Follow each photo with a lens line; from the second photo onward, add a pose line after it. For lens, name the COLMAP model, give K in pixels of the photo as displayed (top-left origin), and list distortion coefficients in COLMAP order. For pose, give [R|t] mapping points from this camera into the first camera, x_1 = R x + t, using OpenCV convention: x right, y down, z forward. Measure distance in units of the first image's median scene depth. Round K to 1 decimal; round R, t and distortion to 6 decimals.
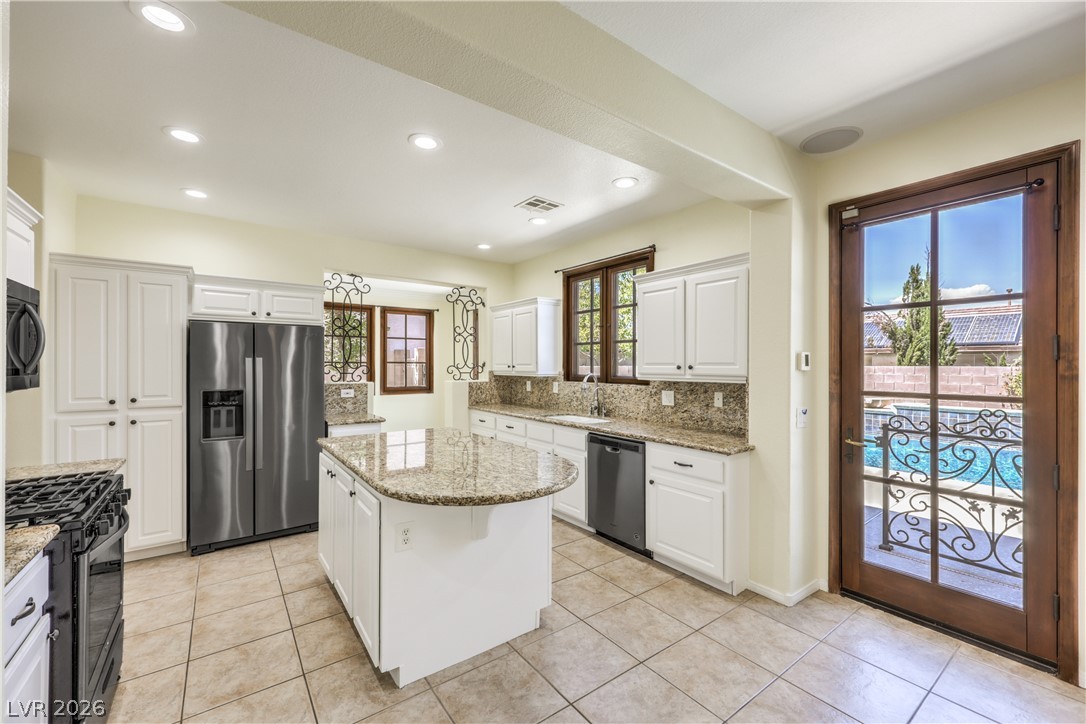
lens RADIAL K [[444.1, 0, 550.6], [0, 444.1, 363.5], [0, 0, 1]] dist [0.001246, -0.000227]
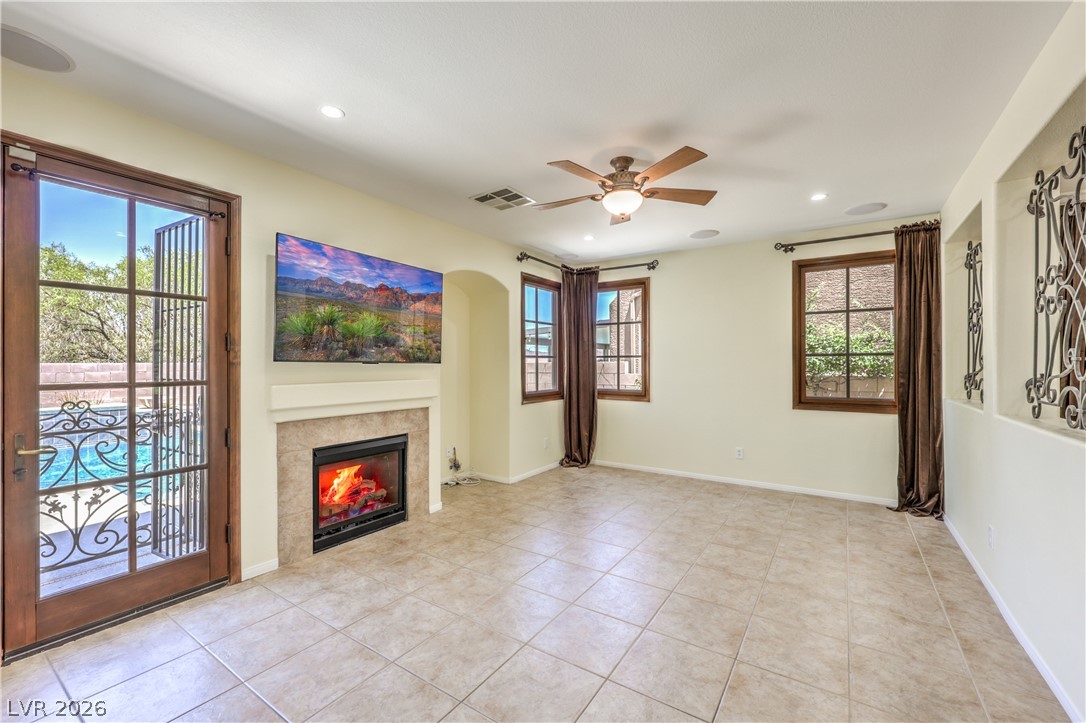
lens RADIAL K [[436.3, 0, 551.0], [0, 436.3, 362.2], [0, 0, 1]] dist [0.003141, 0.000123]
pose [[-0.334742, 0.003935, 0.942302, -0.273493], [0.001884, 0.999992, -0.003506, 0.020714], [-0.942308, 0.000601, -0.334746, 0.320620]]
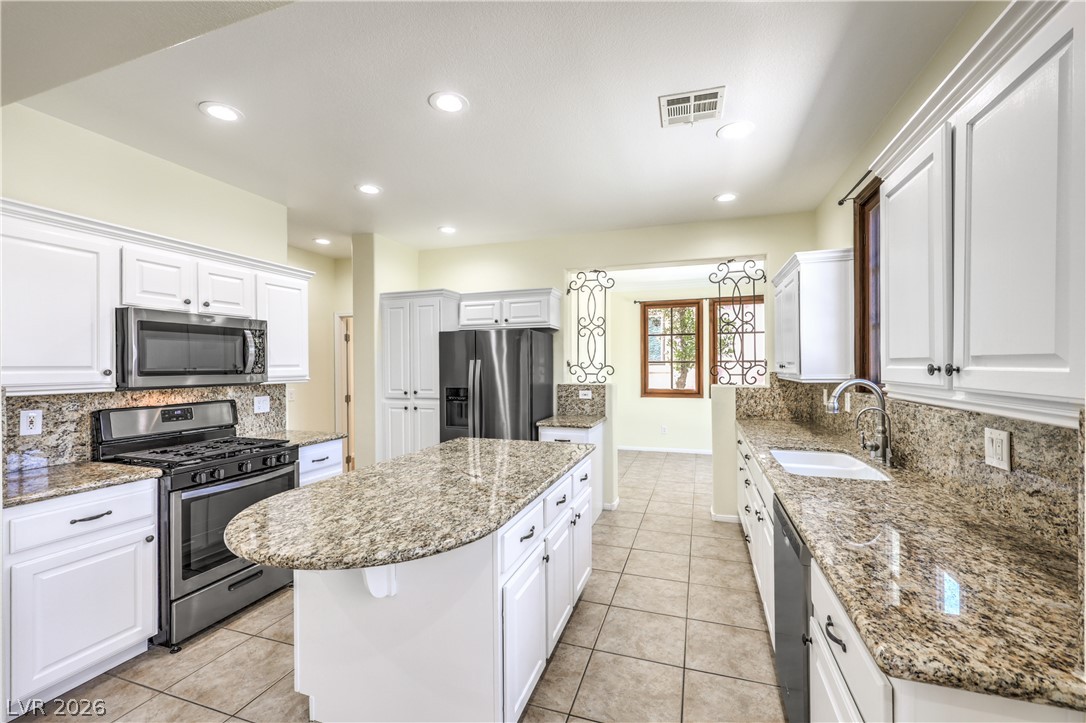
lens RADIAL K [[450.0, 0, 551.5], [0, 450.0, 366.4], [0, 0, 1]] dist [-0.000118, -0.000208]
pose [[0.566483, -0.002853, -0.824069, 0.416426], [0.010204, 0.999942, 0.003553, 0.001500], [0.824010, -0.010421, 0.566479, 0.523790]]
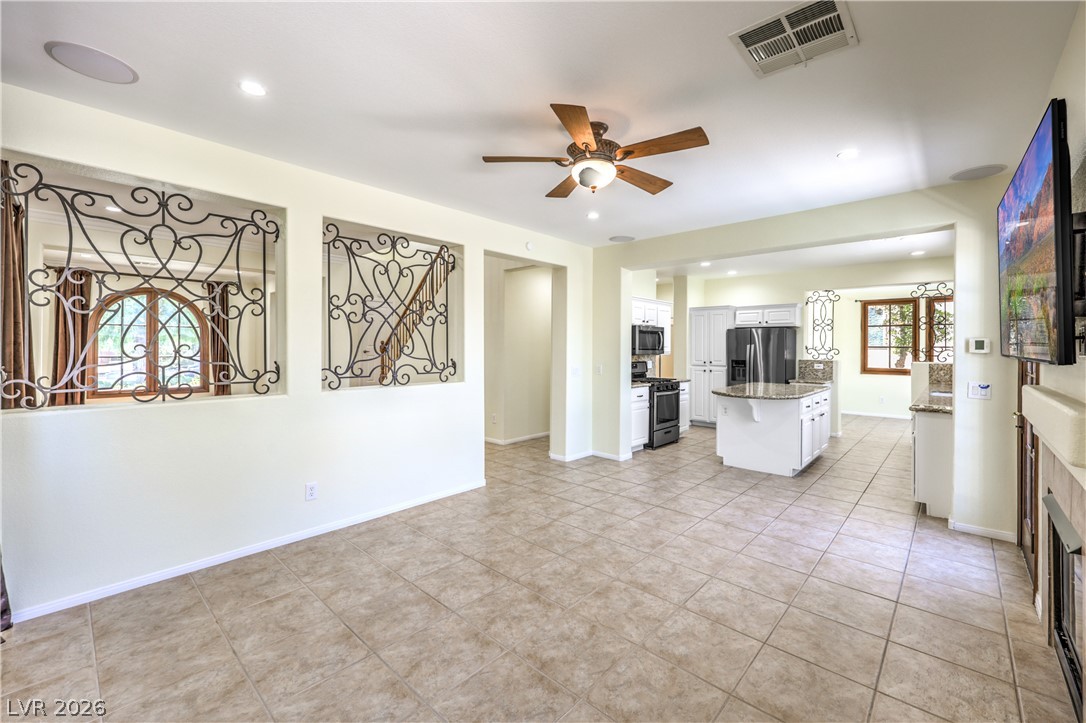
lens RADIAL K [[451.2, 0, 545.1], [0, 451.2, 345.3], [0, 0, 1]] dist [-0.001242, -0.000315]
pose [[0.177611, -0.005853, -0.984083, 1.307284], [-0.002424, 0.999977, -0.006385, 0.005677], [0.984098, 0.003520, 0.177592, -0.346533]]
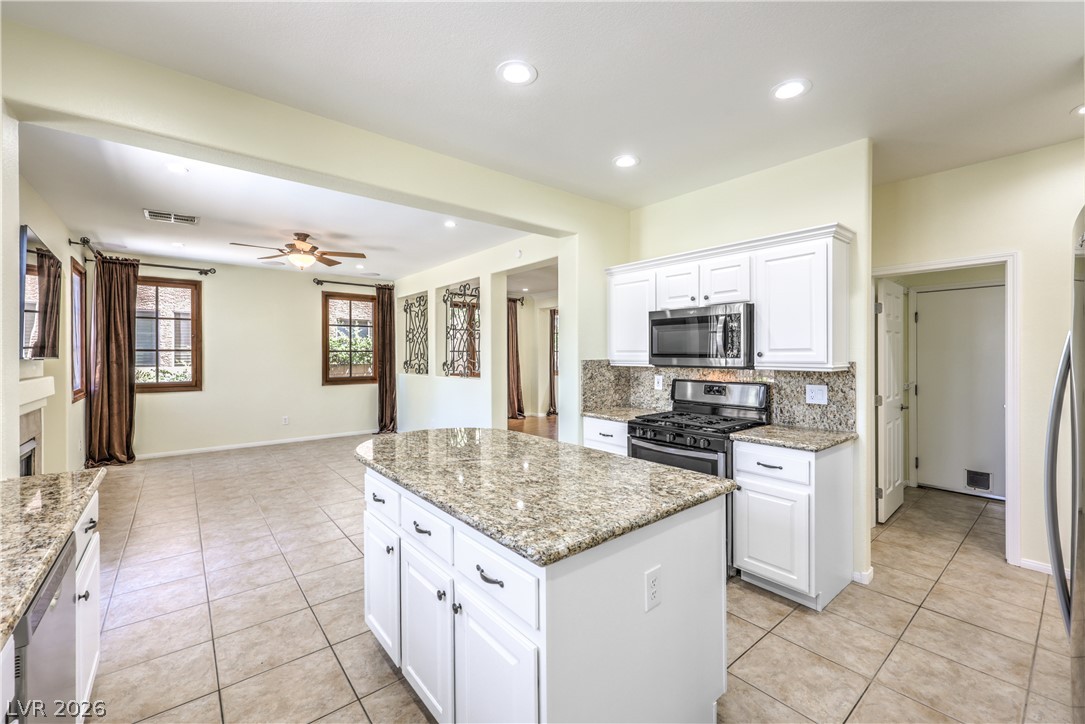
lens RADIAL K [[441.0, 0, 545.8], [0, 441.0, 353.4], [0, 0, 1]] dist [0.000132, -0.000026]
pose [[-0.998945, 0.000550, -0.045929, -0.230237], [0.000486, 0.999999, 0.001411, 0.002858], [0.045929, 0.001388, -0.998944, 1.398882]]
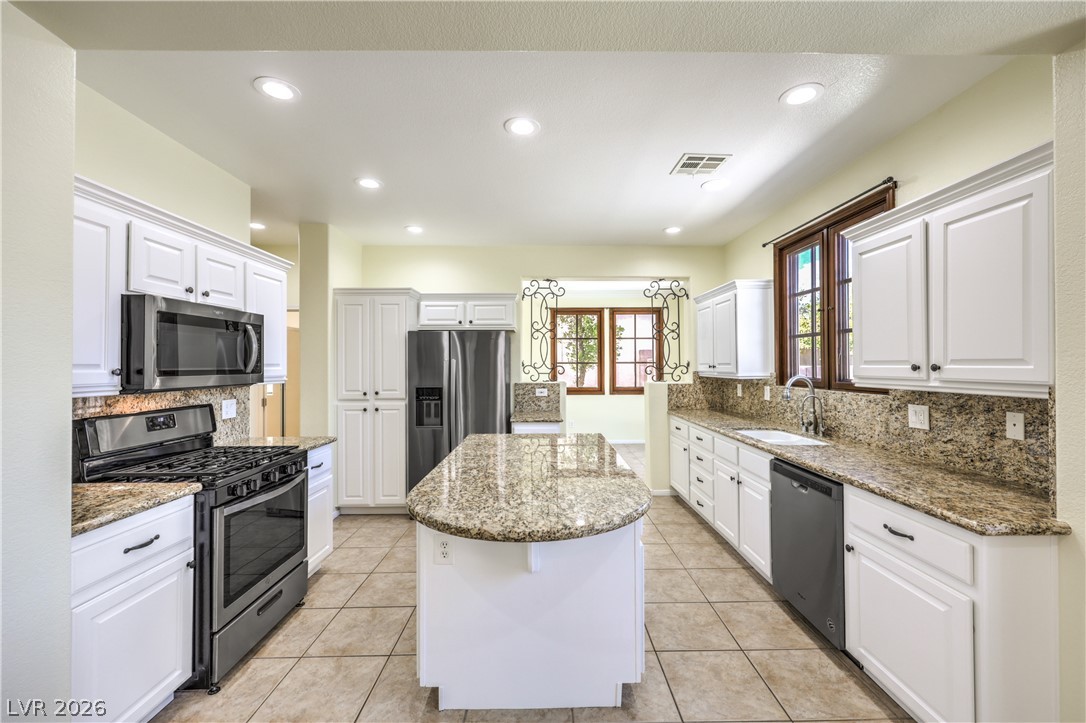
lens RADIAL K [[440.5, 0, 551.6], [0, 440.5, 361.0], [0, 0, 1]] dist [0.000890, 0.000033]
pose [[0.810682, -0.010285, -0.585396, 0.238302], [0.007183, 0.999945, -0.007621, 0.000643], [0.585442, 0.001973, 0.810712, 0.224384]]
